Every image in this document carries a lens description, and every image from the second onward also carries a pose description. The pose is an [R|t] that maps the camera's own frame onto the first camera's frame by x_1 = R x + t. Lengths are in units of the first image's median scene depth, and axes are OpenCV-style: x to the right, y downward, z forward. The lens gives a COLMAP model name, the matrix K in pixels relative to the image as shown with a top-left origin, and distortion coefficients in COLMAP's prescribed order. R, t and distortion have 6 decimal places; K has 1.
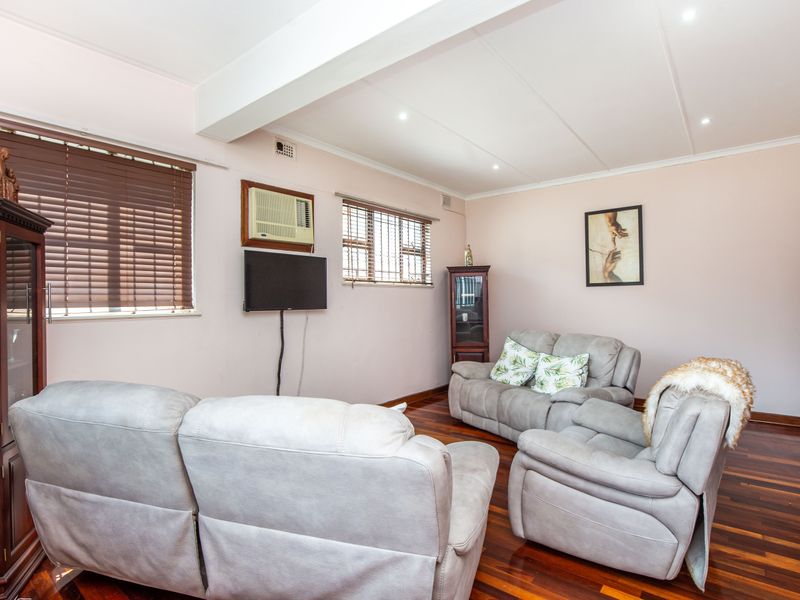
lens RADIAL K [[421.5, 0, 407.0], [0, 421.5, 299.7], [0, 0, 1]] dist [-0.033952, 0.003502]
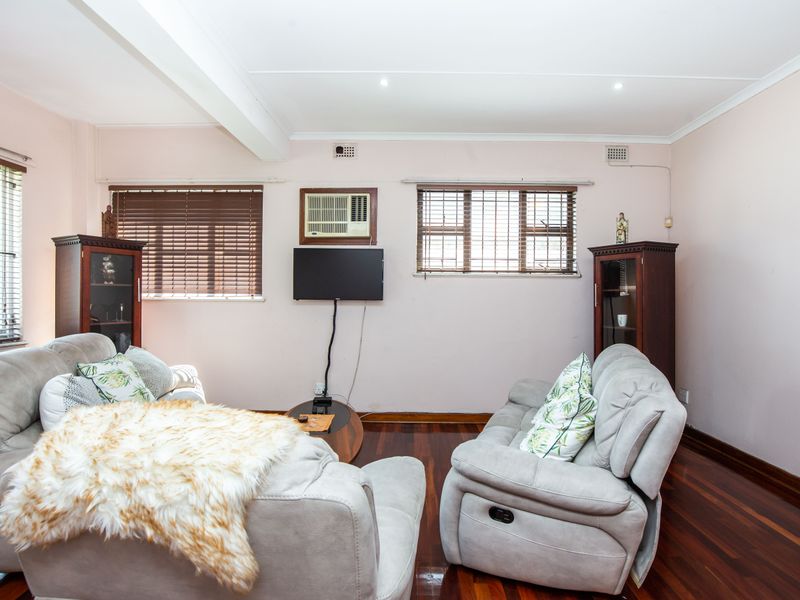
lens RADIAL K [[421.5, 0, 405.1], [0, 421.5, 298.3], [0, 0, 1]] dist [-0.033952, 0.003502]
pose [[0.612144, 0.019881, -0.790496, 0.684863], [-0.014542, 0.999798, 0.013884, 0.002291], [0.790613, 0.002997, 0.612309, 0.472681]]
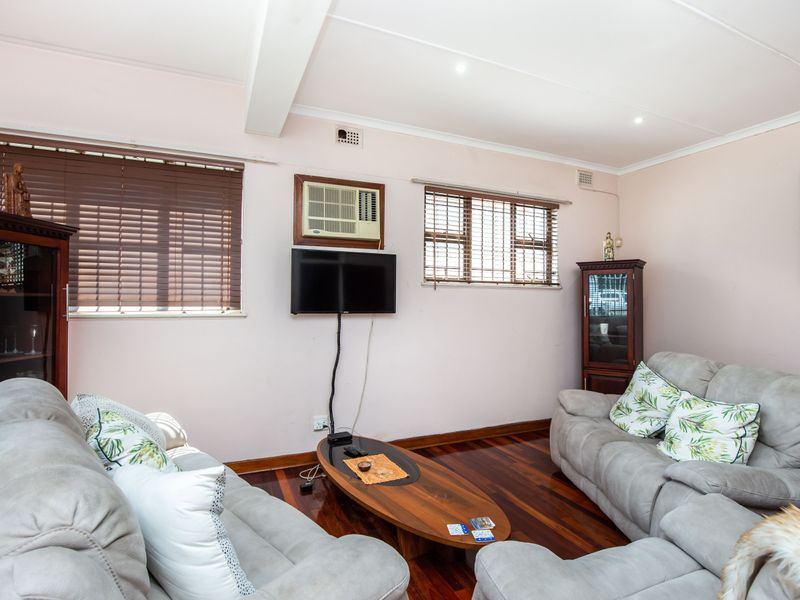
lens RADIAL K [[421.5, 0, 403.8], [0, 421.5, 298.6], [0, 0, 1]] dist [-0.033952, 0.003502]
pose [[0.887673, 0.012882, -0.460294, 0.246055], [-0.015883, 0.999870, -0.002646, -0.007112], [0.460200, 0.009659, 0.887762, 0.255194]]
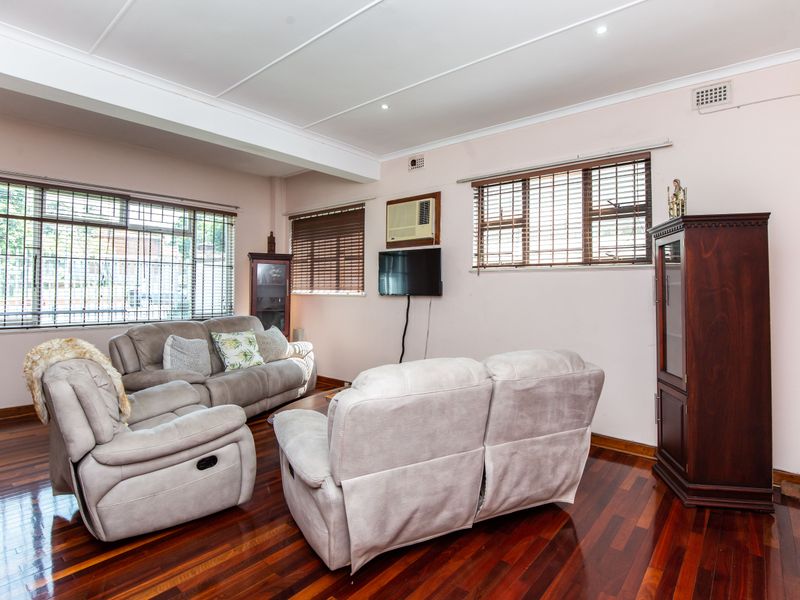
lens RADIAL K [[421.5, 0, 402.5], [0, 421.5, 284.7], [0, 0, 1]] dist [-0.033952, 0.003502]
pose [[-0.022968, -0.002702, -0.999733, 0.953862], [-0.005645, 0.999981, -0.002572, -0.003485], [0.999720, 0.005585, -0.022983, 1.013704]]
